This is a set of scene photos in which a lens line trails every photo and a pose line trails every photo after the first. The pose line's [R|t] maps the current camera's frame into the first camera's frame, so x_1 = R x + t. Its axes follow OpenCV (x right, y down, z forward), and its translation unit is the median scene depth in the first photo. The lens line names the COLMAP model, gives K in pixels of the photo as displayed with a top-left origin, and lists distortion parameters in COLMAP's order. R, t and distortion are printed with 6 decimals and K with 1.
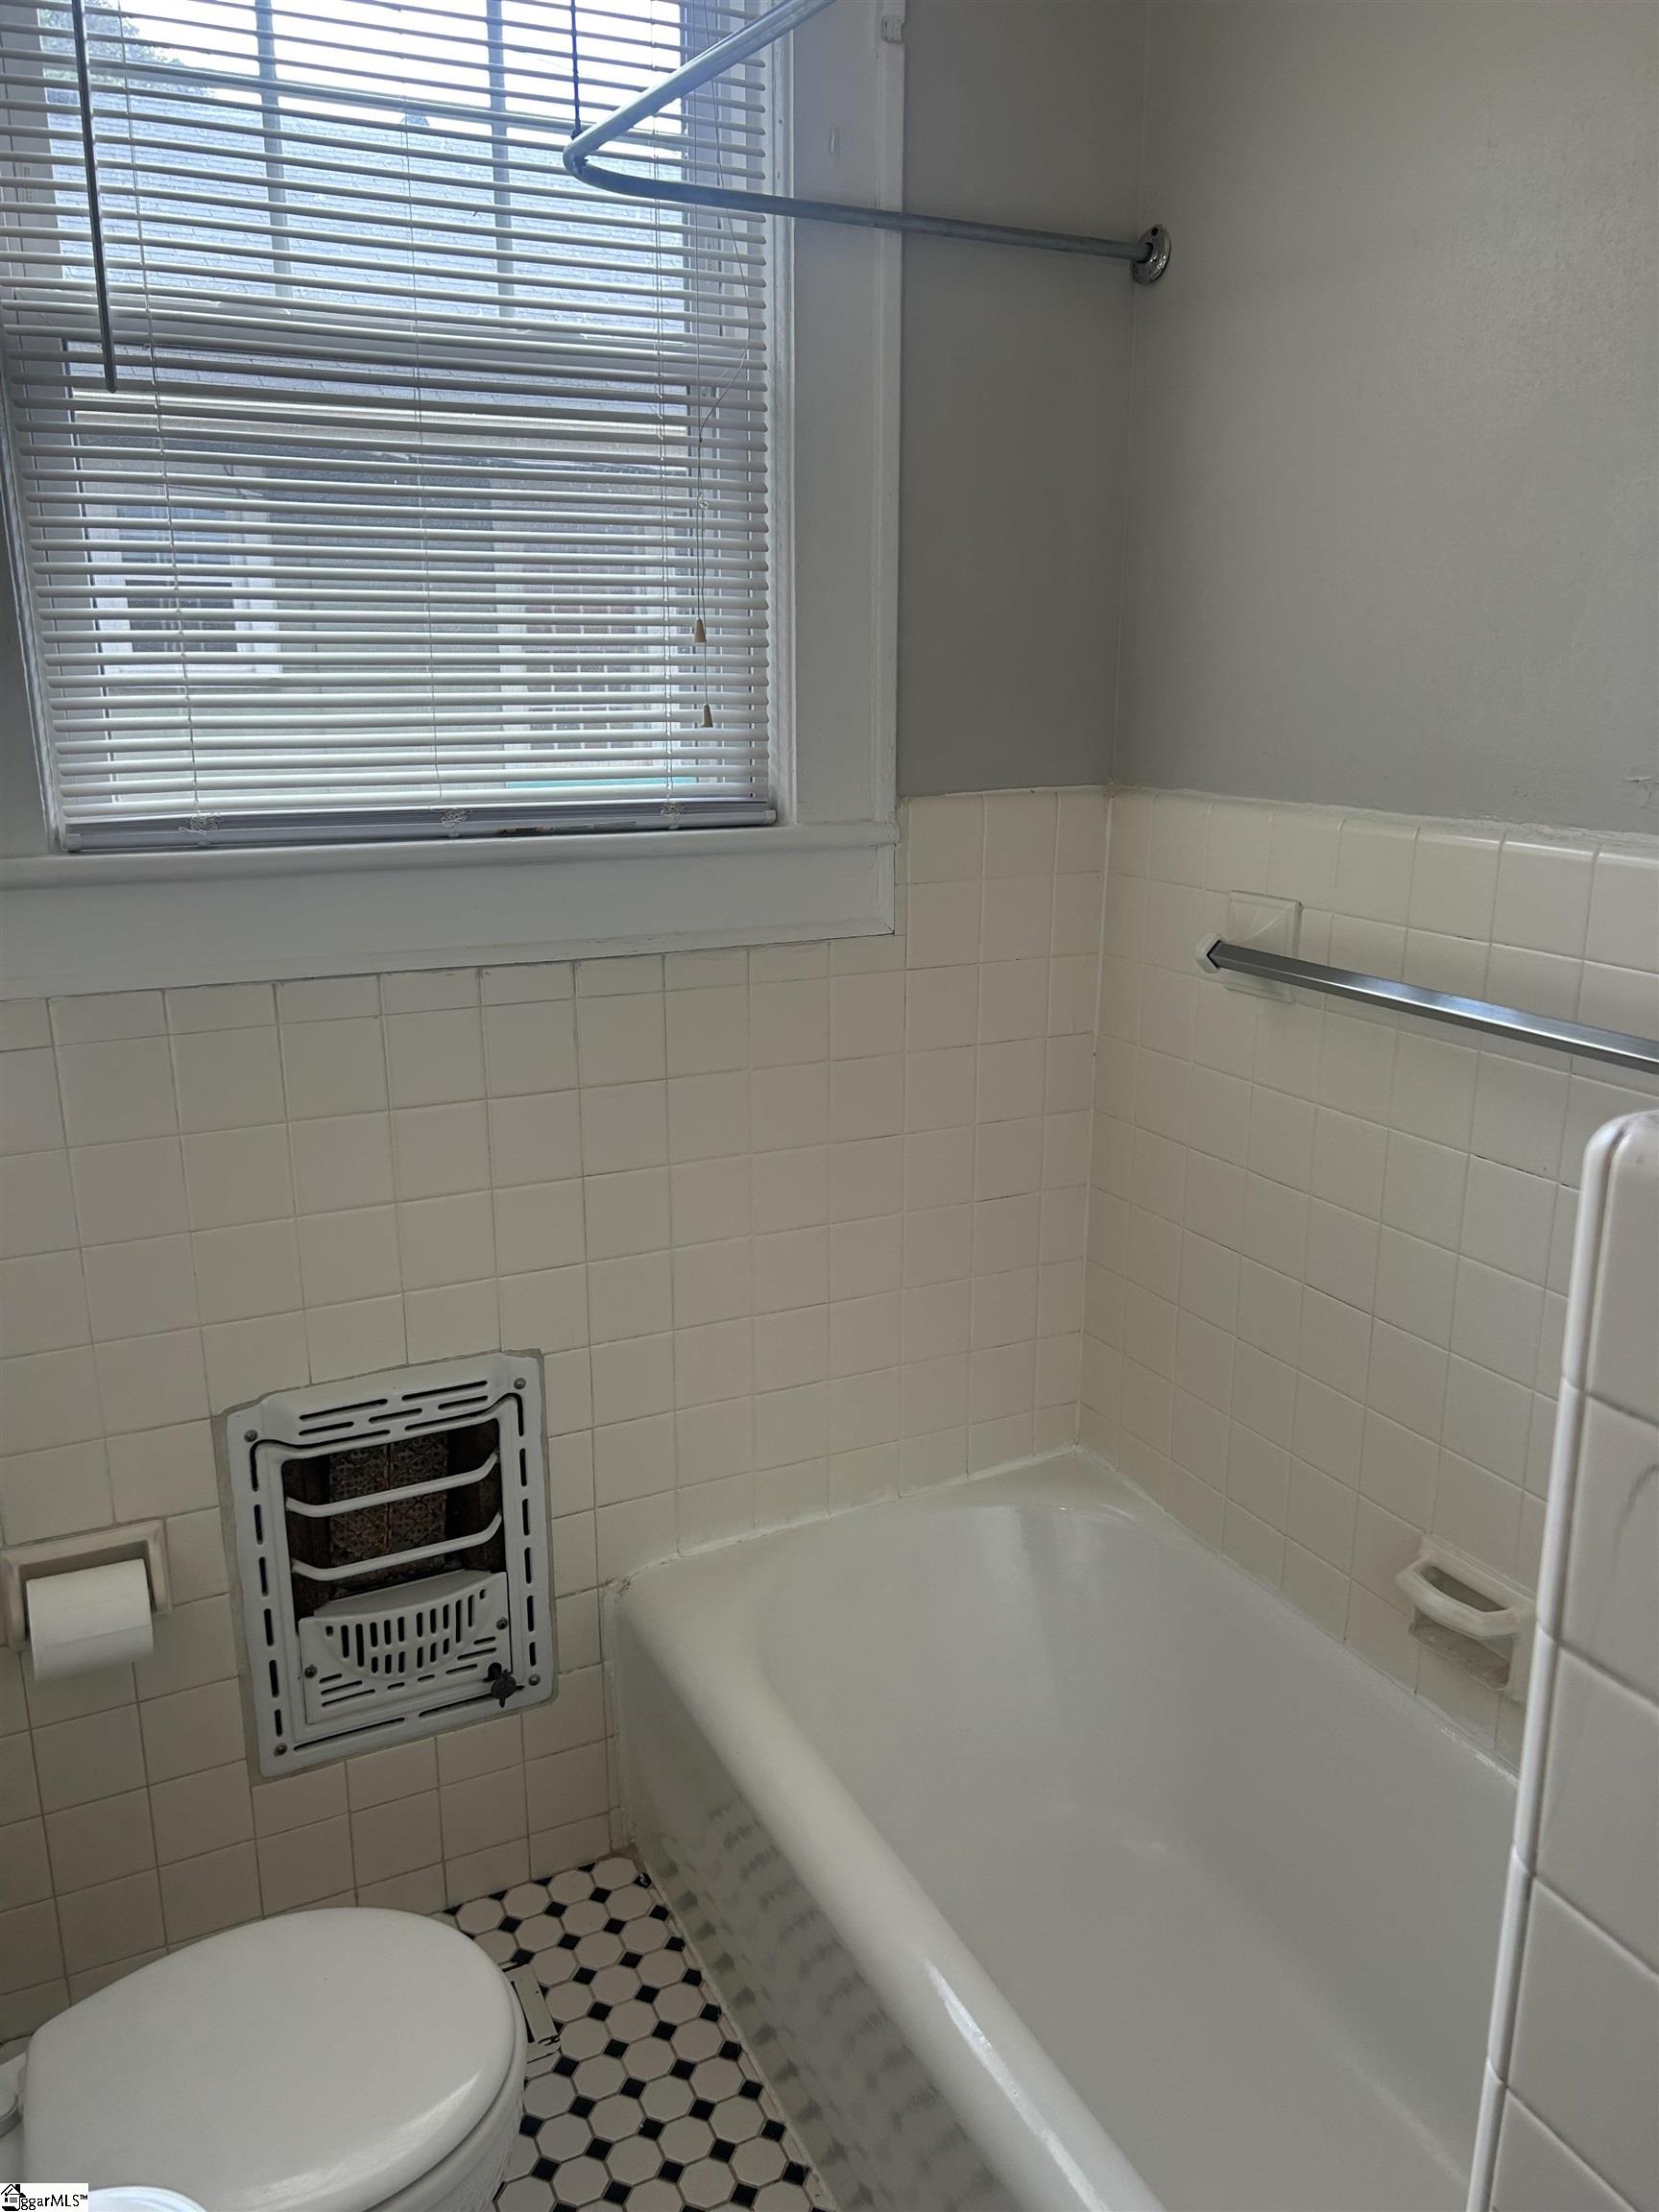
lens RADIAL K [[1663.1, 0, 830.9], [0, 1663.1, 1080.3], [0, 0, 1]] dist [0.058420, -0.086767]
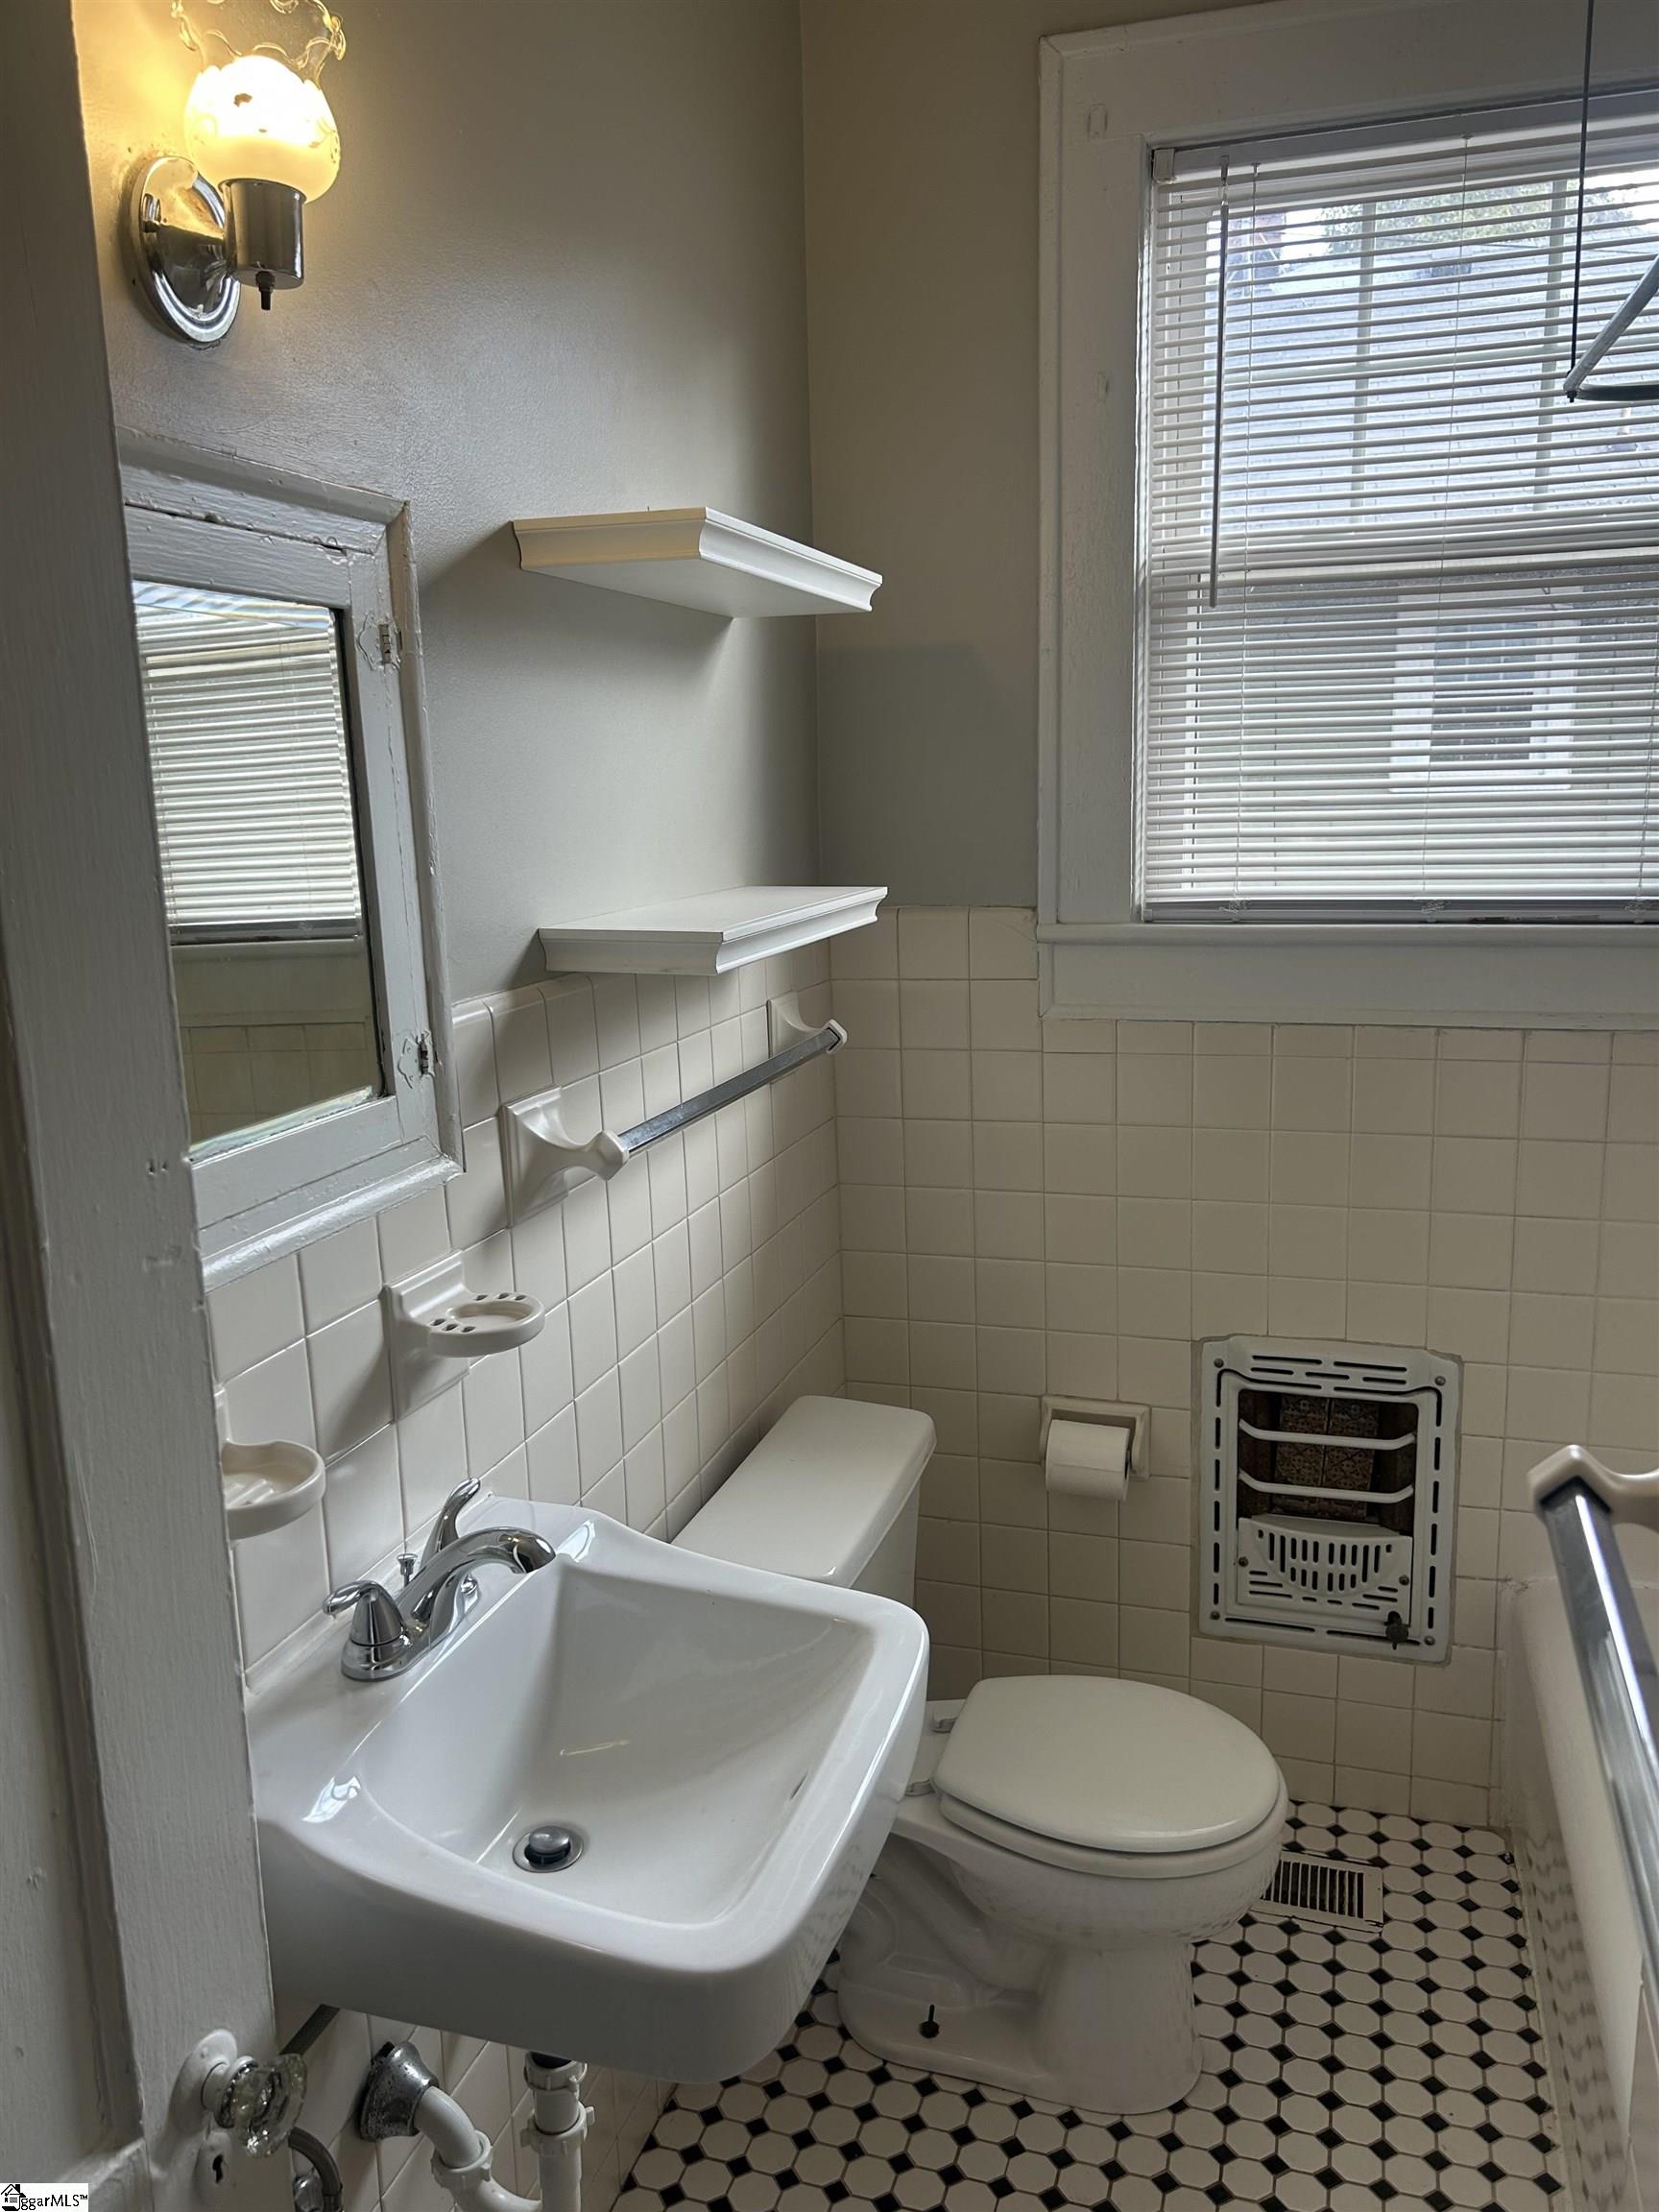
lens RADIAL K [[1683.2, 0, 830.2], [0, 1683.2, 1011.6], [0, 0, 1]] dist [0.048273, -0.057702]
pose [[0.729757, 0.073665, -0.679727, 0.307436], [-0.141583, 0.988911, -0.044831, 0.039718], [0.668887, 0.128954, 0.732094, -0.212074]]
